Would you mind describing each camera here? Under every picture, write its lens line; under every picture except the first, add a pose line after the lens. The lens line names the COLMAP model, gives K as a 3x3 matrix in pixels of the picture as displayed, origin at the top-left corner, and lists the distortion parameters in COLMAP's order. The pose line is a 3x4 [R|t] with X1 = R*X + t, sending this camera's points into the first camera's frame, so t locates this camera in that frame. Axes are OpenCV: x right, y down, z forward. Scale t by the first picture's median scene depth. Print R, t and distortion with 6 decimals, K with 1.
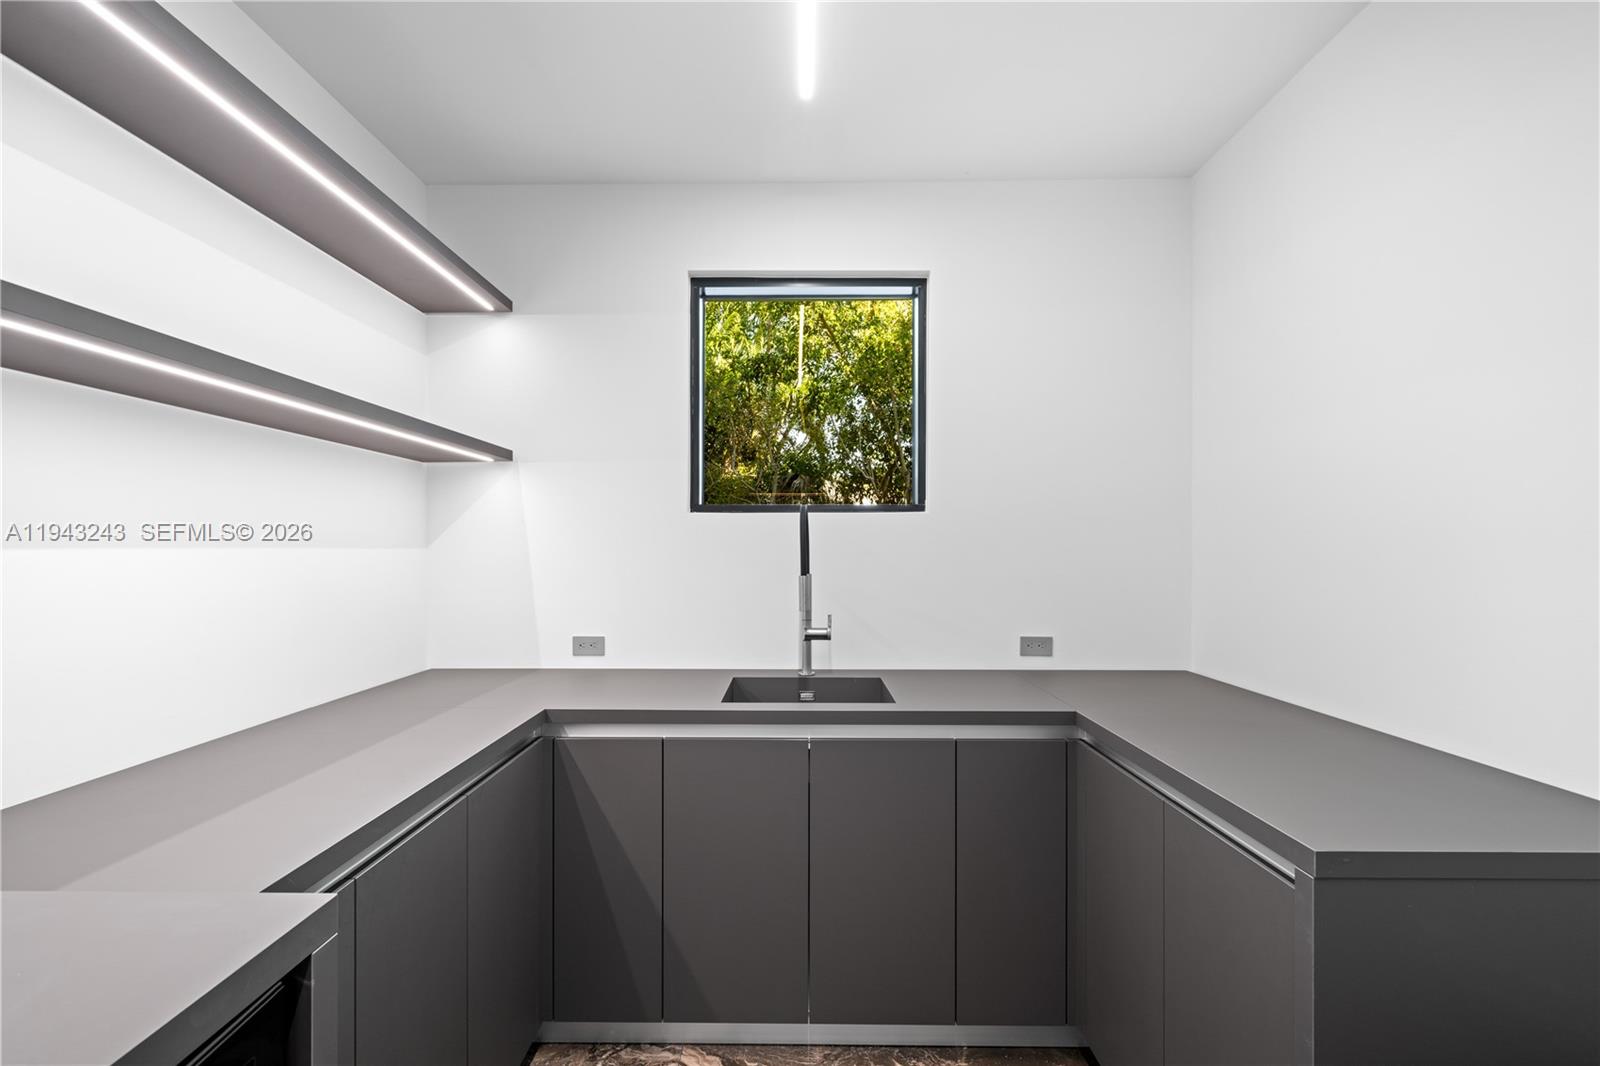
lens RADIAL K [[707.0, 0, 799.6], [0, 707.0, 542.2], [0, 0, 1]] dist [-0.005408, -0.000210]
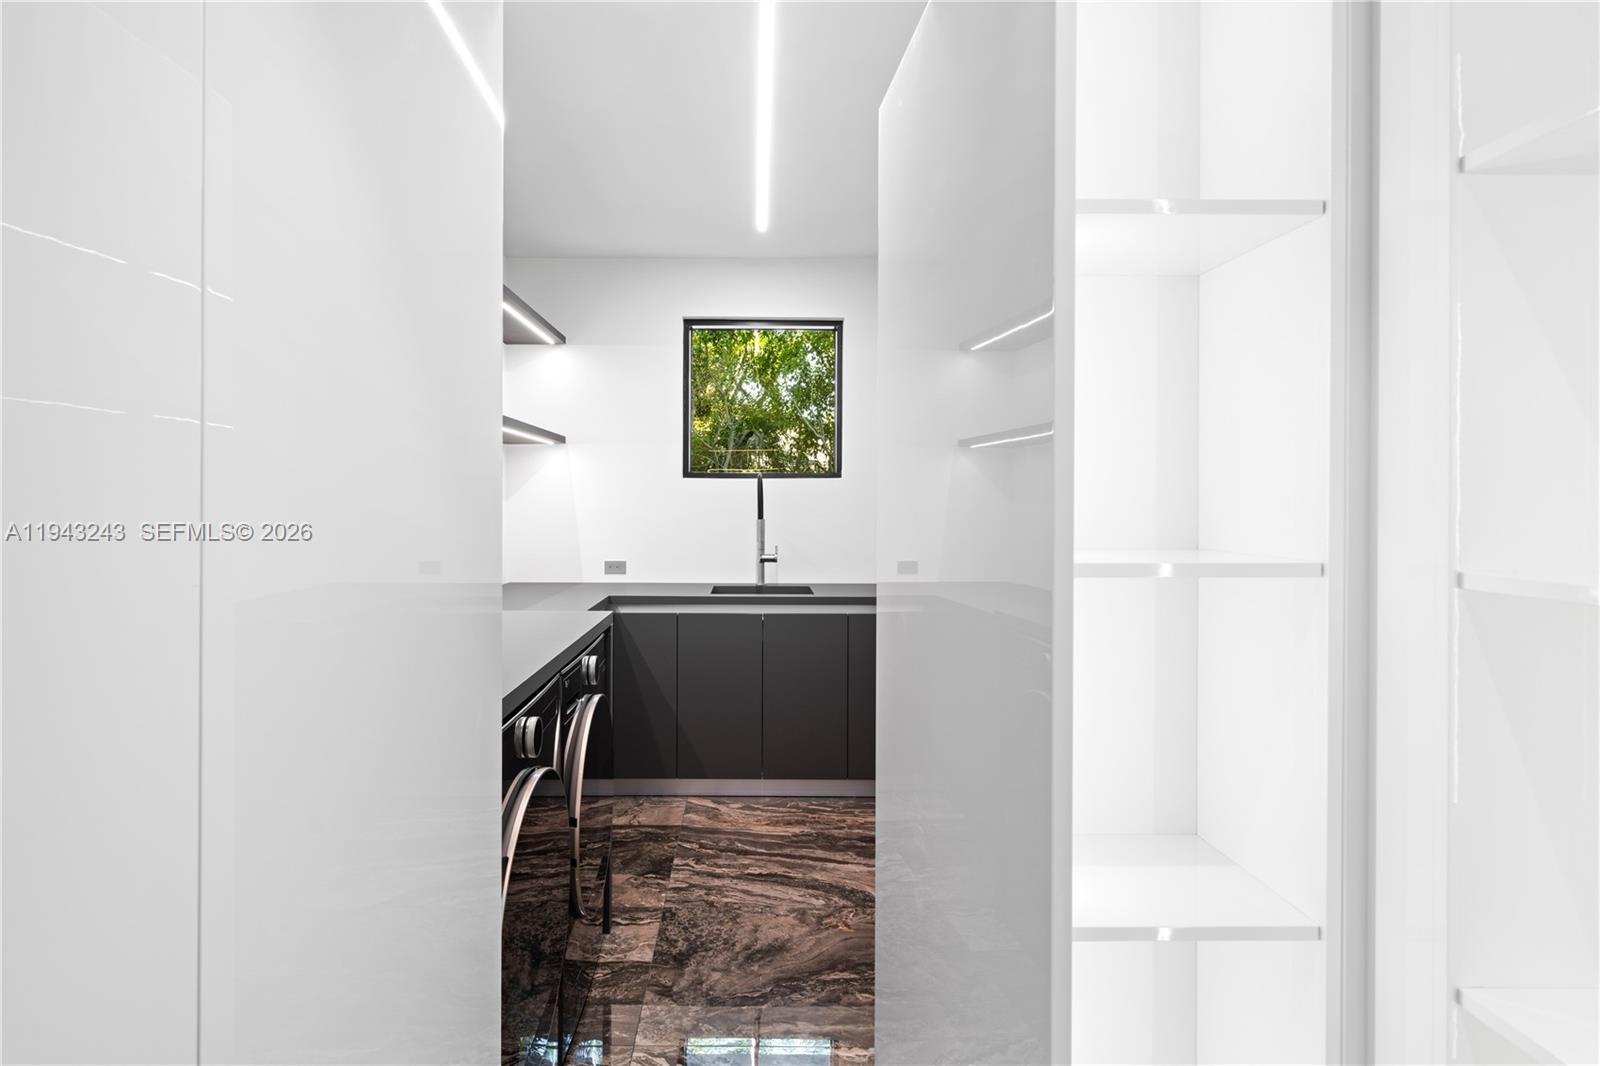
lens RADIAL K [[811.0, 0, 790.7], [0, 811.0, 526.5], [0, 0, 1]] dist [-0.015469, 0.000220]
pose [[0.998911, 0.002217, 0.046603, -0.006514], [-0.003950, 0.999303, 0.037120, -0.003365], [-0.046488, -0.037263, 0.998224, -0.568388]]
